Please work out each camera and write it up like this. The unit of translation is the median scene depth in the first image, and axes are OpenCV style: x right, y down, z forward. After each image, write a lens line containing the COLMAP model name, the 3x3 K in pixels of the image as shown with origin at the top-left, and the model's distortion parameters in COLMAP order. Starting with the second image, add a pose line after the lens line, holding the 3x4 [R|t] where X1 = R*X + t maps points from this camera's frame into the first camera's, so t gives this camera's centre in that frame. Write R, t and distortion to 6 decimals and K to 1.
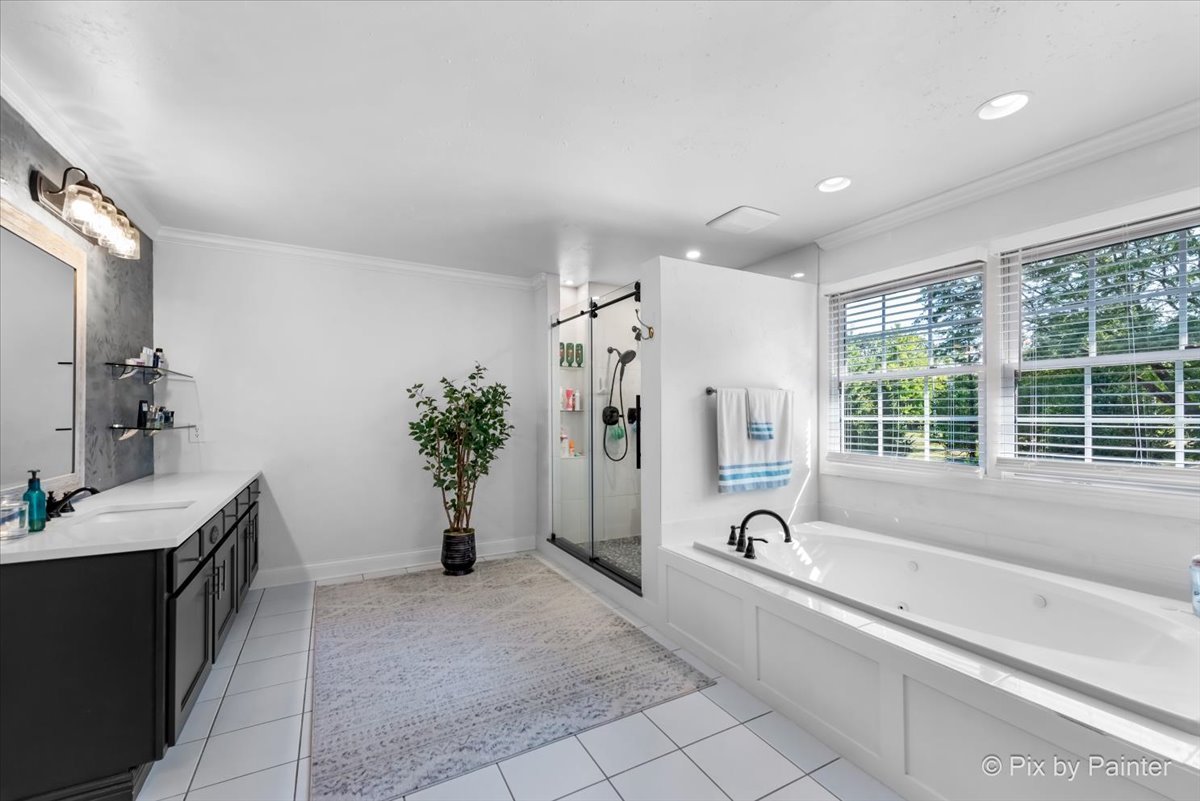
lens RADIAL K [[483.6, 0, 598.0], [0, 483.6, 406.8], [0, 0, 1]] dist [-0.001288, -0.000128]
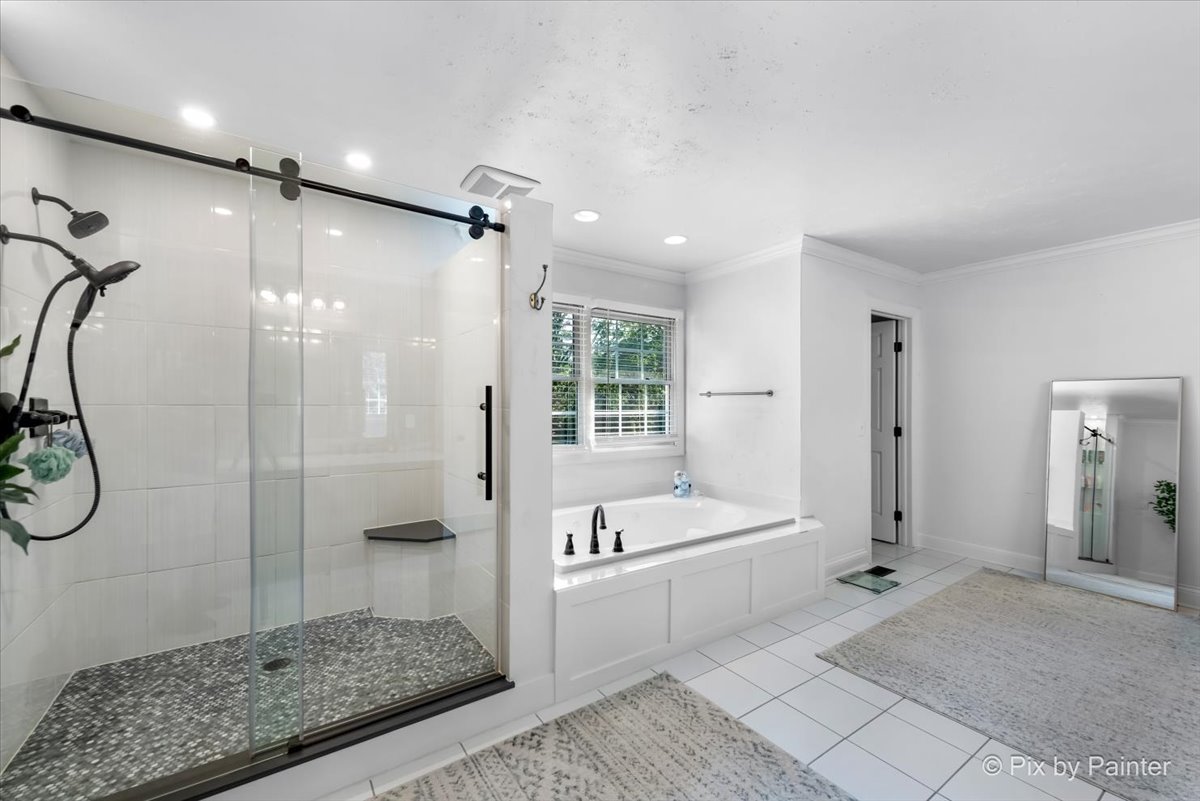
lens RADIAL K [[483.6, 0, 599.2], [0, 483.6, 404.9], [0, 0, 1]] dist [-0.001288, -0.000128]
pose [[-0.107585, 0.009453, 0.994151, -0.752049], [-0.011279, 0.999879, -0.010728, 0.017485], [-0.994132, -0.012367, -0.107465, 1.235542]]
